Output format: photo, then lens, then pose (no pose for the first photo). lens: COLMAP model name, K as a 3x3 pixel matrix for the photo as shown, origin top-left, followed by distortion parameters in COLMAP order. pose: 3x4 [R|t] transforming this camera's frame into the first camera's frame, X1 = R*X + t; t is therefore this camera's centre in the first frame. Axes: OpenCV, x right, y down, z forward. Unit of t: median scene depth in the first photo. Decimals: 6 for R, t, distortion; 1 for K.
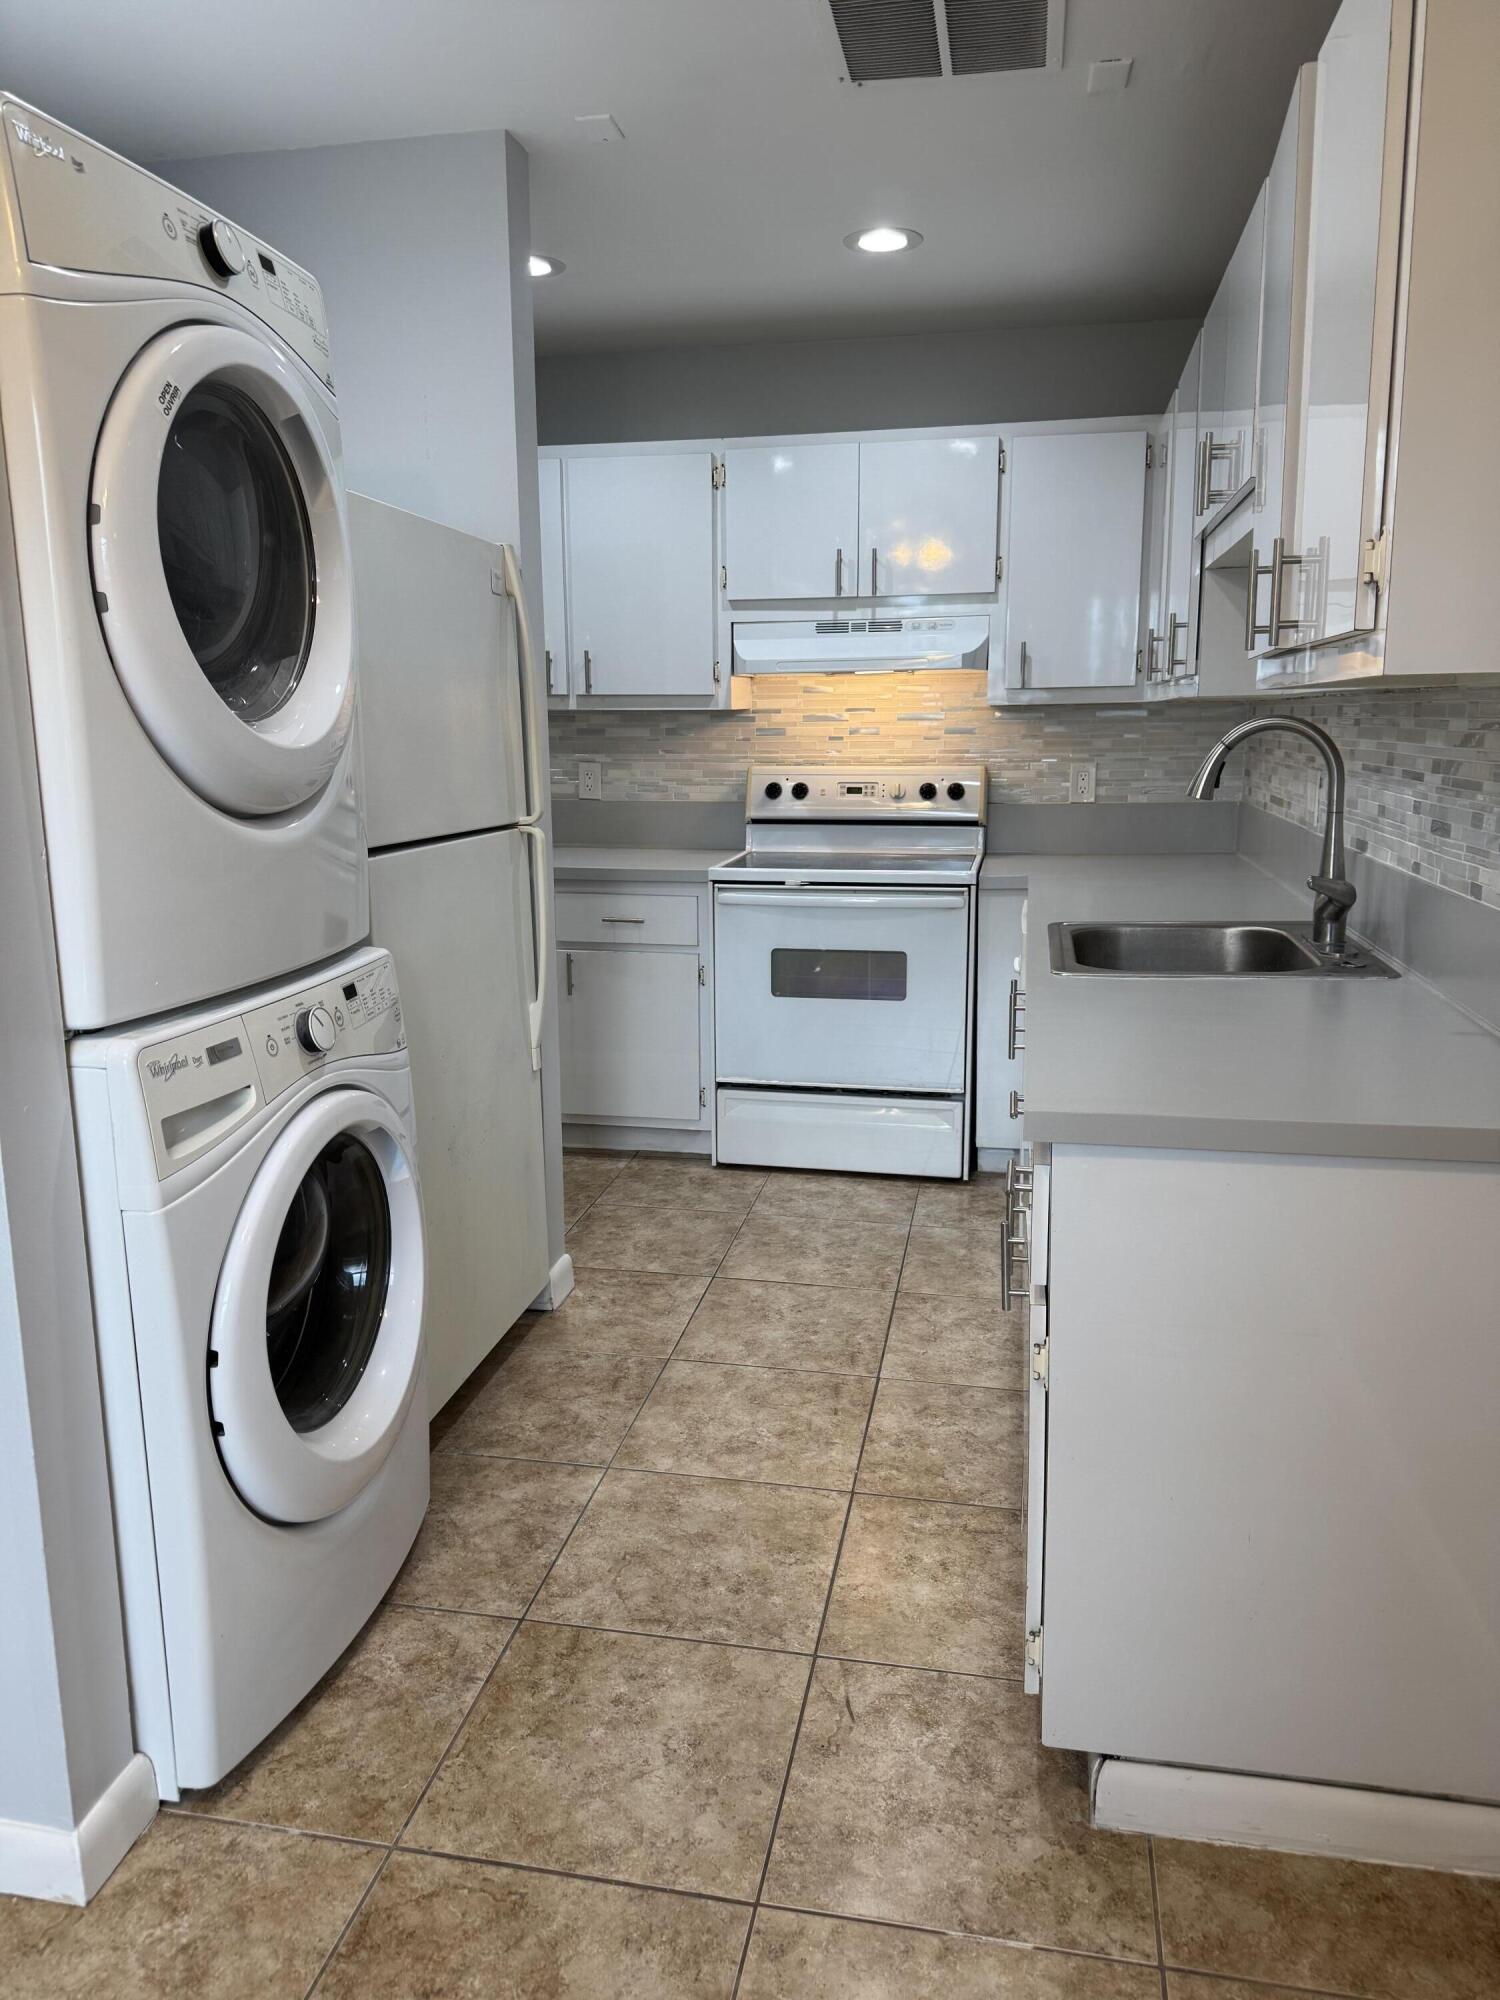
lens RADIAL K [[1419.4, 0, 757.0], [0, 1419.4, 1010.4], [0, 0, 1]] dist [0.064075, -0.077817]
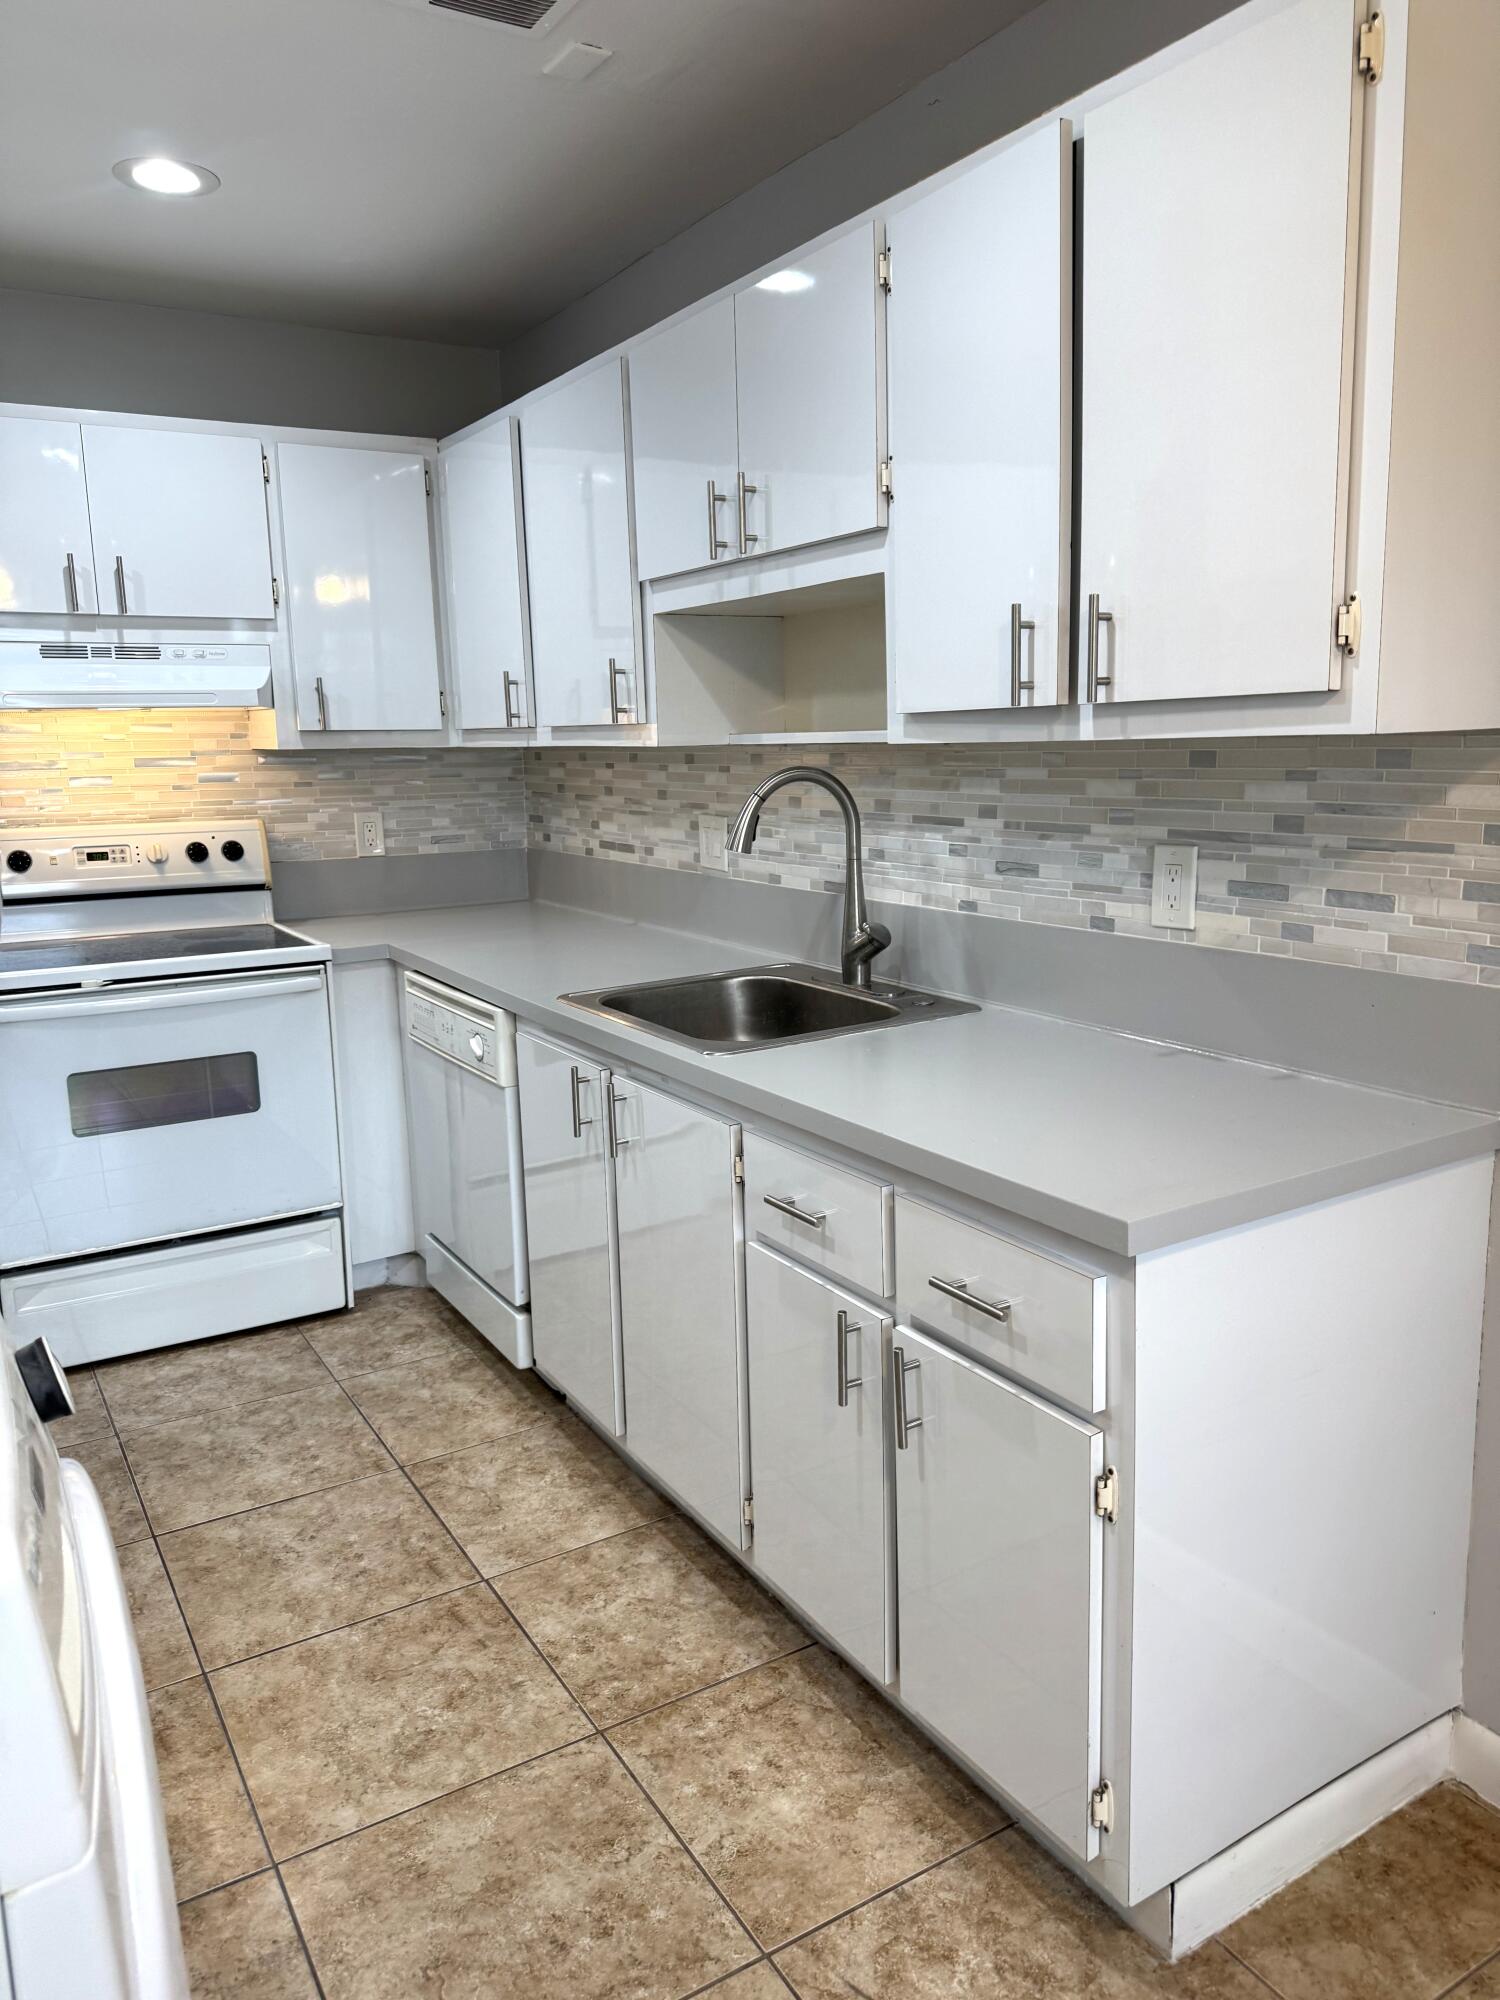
lens RADIAL K [[1419.4, 0, 768.5], [0, 1419.4, 989.3], [0, 0, 1]] dist [0.064075, -0.077817]
pose [[0.729128, -0.122234, 0.673373, -0.223938], [0.146962, 0.988932, 0.020385, -0.049073], [-0.668412, 0.084097, 0.739022, 0.192221]]
